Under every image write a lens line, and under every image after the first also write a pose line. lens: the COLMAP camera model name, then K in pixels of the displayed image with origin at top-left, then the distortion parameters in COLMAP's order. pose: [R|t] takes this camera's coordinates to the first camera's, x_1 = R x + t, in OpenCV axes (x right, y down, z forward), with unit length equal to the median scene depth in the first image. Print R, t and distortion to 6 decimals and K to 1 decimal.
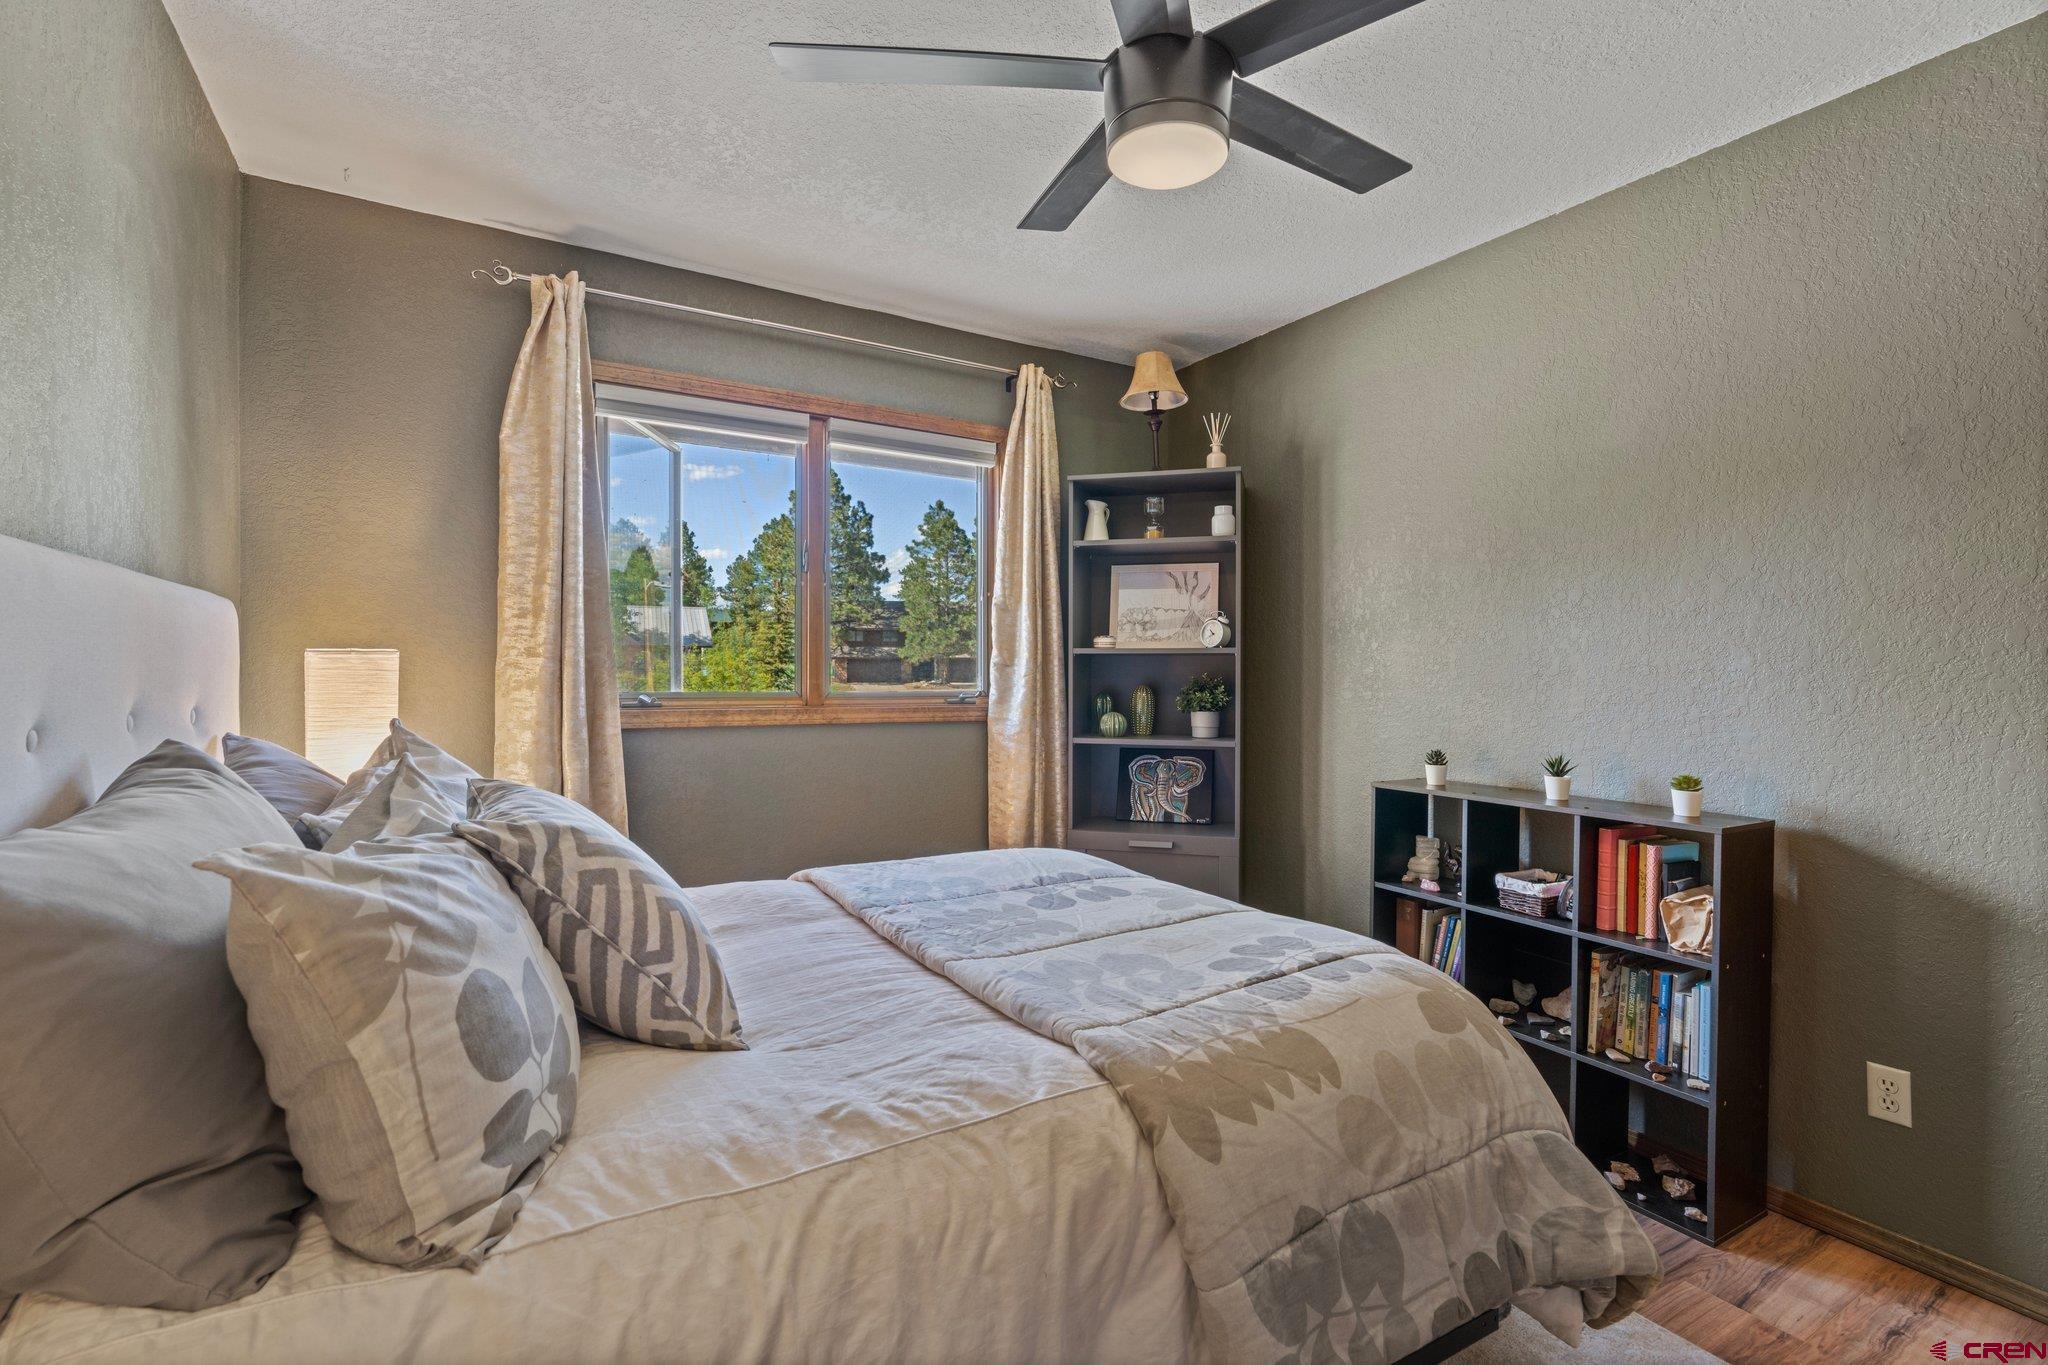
lens RADIAL K [[939.5, 0, 1019.5], [0, 939.5, 678.3], [0, 0, 1]] dist [-0.004743, -0.000500]
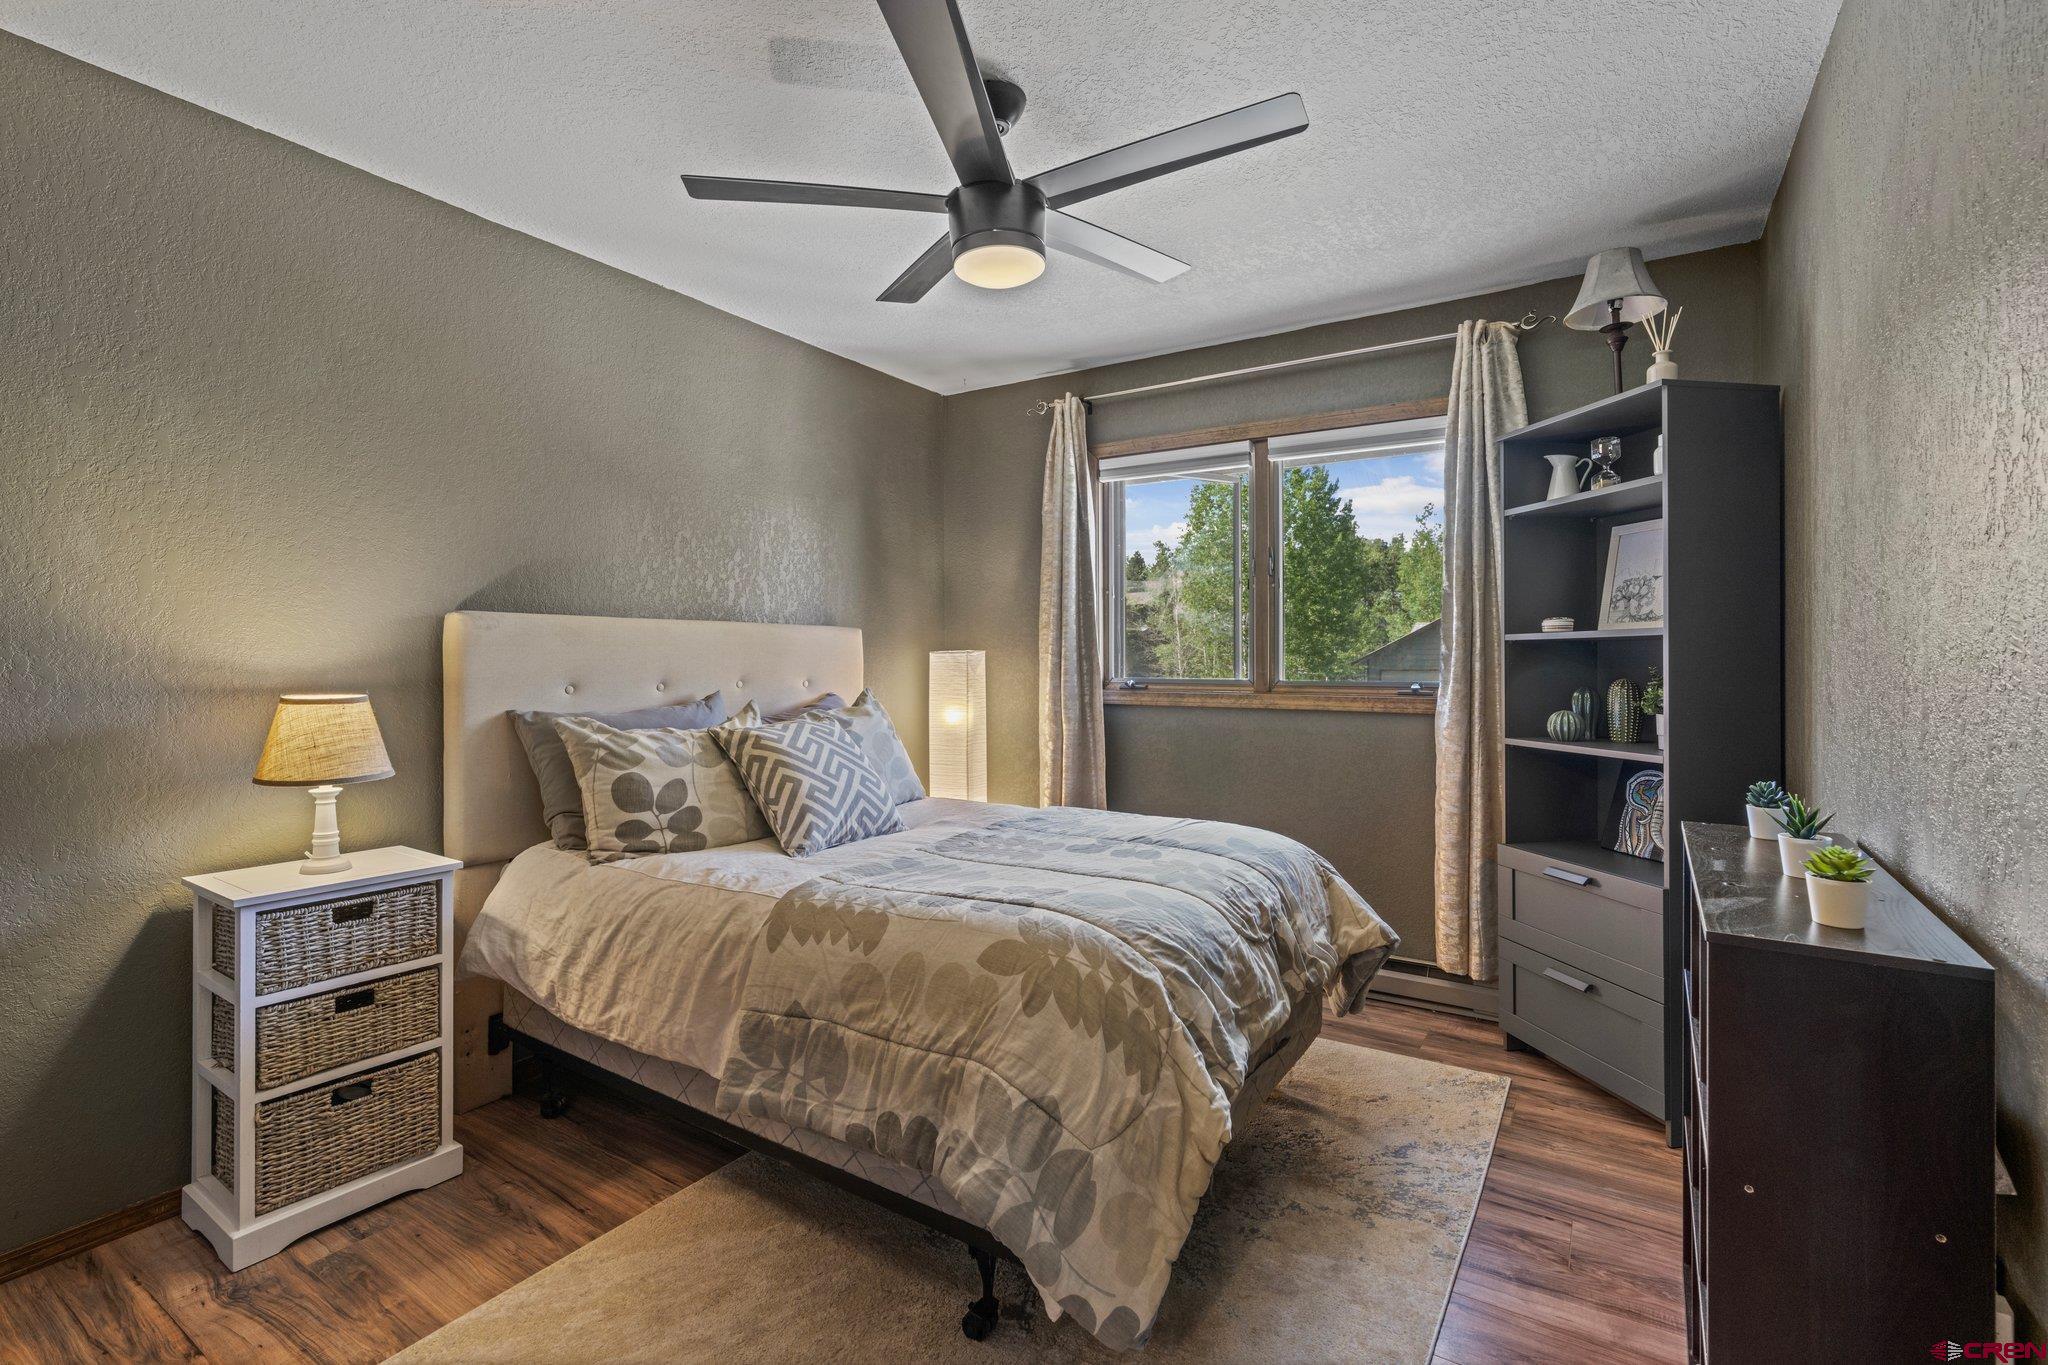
lens RADIAL K [[939.5, 0, 1011.9], [0, 939.5, 667.1], [0, 0, 1]] dist [-0.004743, -0.000500]
pose [[0.432562, 0.000391, -0.901604, 0.828146], [-0.003565, 0.999993, -0.001276, 0.001339], [0.901597, 0.003766, 0.432560, 0.282930]]
